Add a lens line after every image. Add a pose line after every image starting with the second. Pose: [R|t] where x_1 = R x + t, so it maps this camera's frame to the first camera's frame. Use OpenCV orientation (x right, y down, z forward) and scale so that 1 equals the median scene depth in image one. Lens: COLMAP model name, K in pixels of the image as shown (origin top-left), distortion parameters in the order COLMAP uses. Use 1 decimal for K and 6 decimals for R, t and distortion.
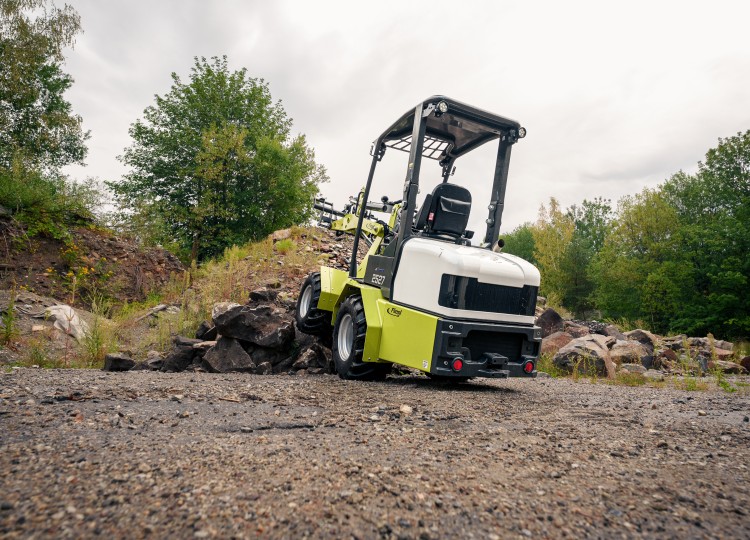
lens RADIAL K [[438.5, 0, 375.0], [0, 438.5, 270.0], [0, 0, 1]] dist [0.000873, -0.000024]
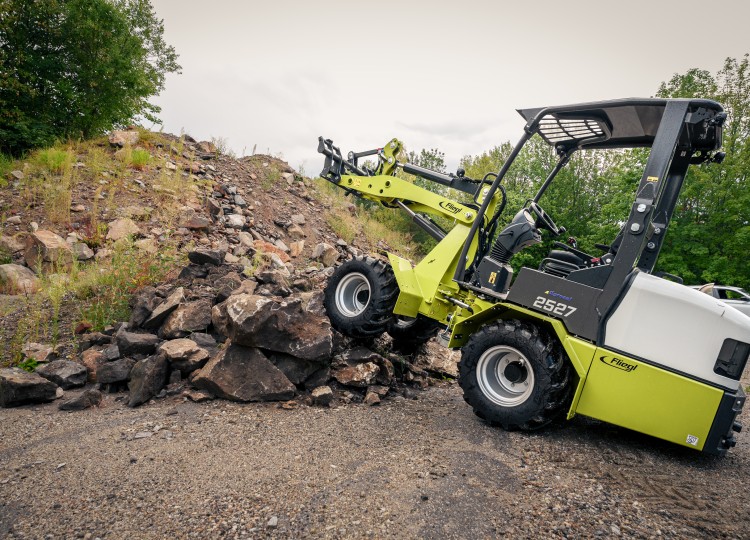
lens RADIAL K [[438.5, 0, 375.0], [0, 438.5, 270.0], [0, 0, 1]] dist [0.000873, -0.000024]
pose [[0.873334, 0.044977, 0.485041, -0.649817], [-0.136381, 0.978483, 0.154826, -0.120570], [-0.467640, -0.201365, 0.860677, 0.463786]]
